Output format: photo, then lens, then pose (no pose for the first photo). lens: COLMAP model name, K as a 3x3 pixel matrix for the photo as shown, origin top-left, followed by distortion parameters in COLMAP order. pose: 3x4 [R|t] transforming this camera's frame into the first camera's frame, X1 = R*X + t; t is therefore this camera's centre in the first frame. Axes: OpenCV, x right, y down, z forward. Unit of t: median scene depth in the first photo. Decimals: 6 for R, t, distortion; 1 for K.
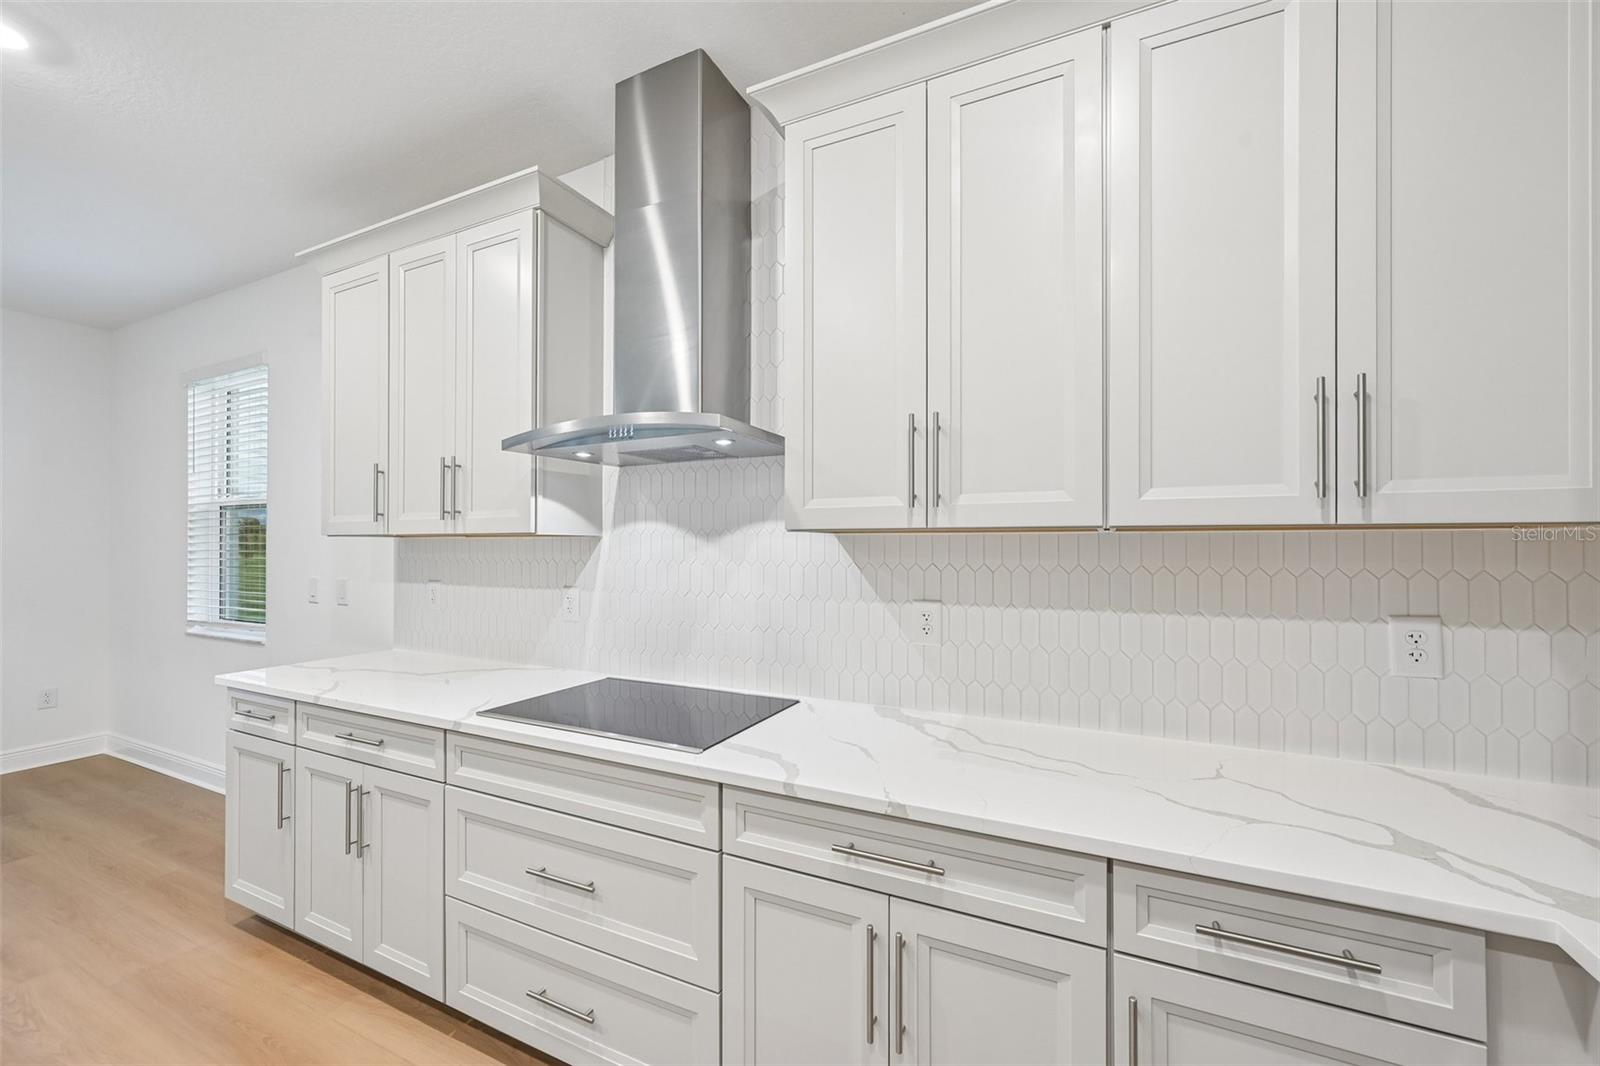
lens RADIAL K [[632.4, 0, 806.6], [0, 632.4, 545.3], [0, 0, 1]] dist [-0.001966, 0.001376]
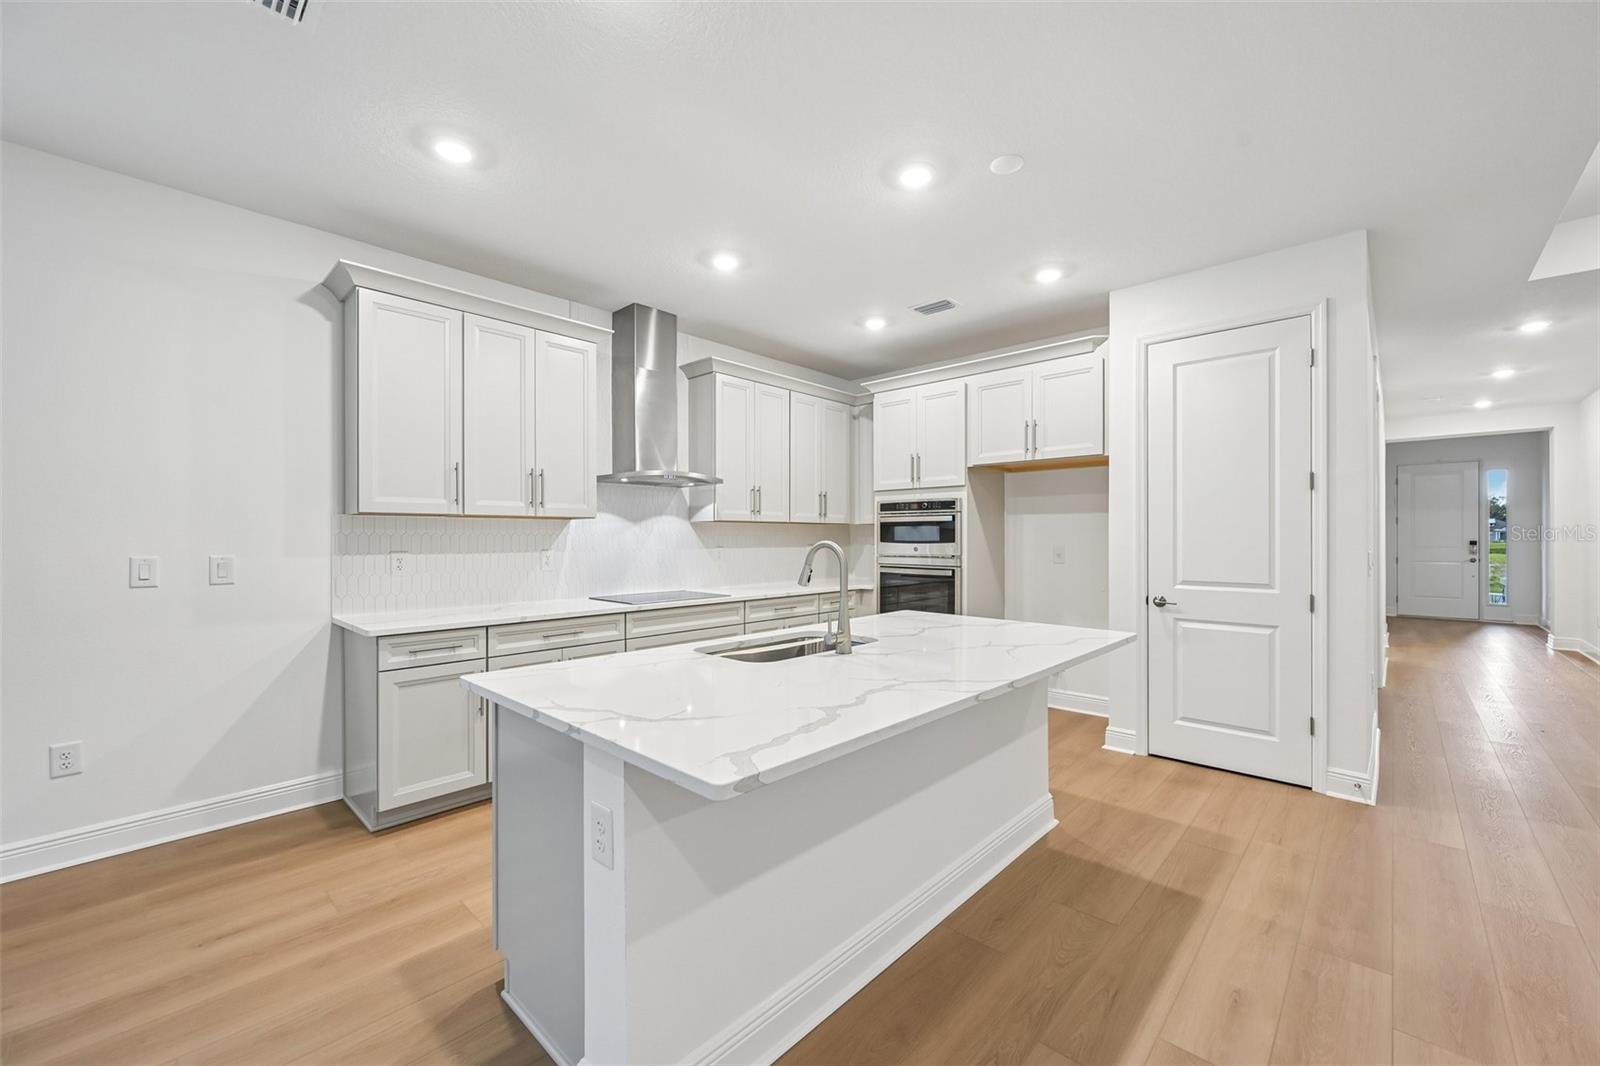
lens RADIAL K [[632.4, 0, 804.7], [0, 632.4, 538.2], [0, 0, 1]] dist [-0.001966, 0.001376]
pose [[0.296640, -0.001942, 0.954987, -2.415932], [0.000427, 0.999998, 0.001901, 0.045195], [-0.954989, -0.000157, 0.296640, -0.170450]]
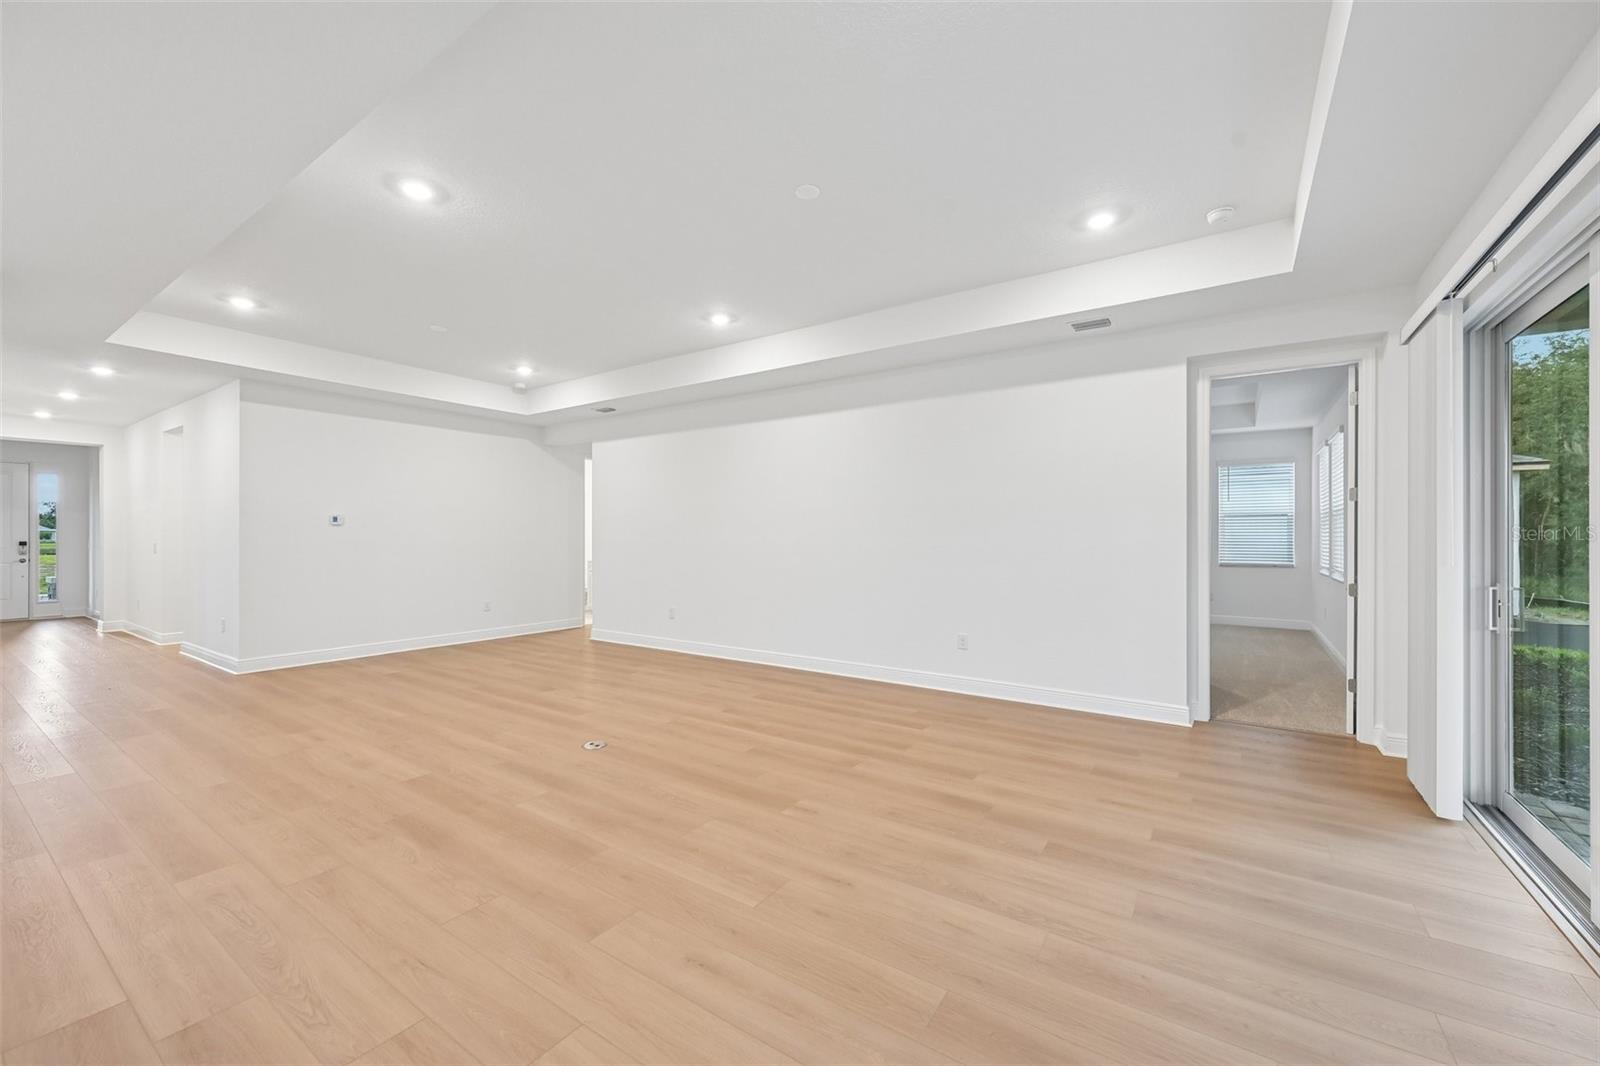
lens RADIAL K [[632.4, 0, 798.3], [0, 632.4, 531.5], [0, 0, 1]] dist [-0.001966, 0.001376]
pose [[-0.988527, 0.003334, 0.151009, -3.111897], [0.002368, 0.999976, -0.006583, 0.044457], [-0.151027, -0.006150, -0.988510, 0.435660]]
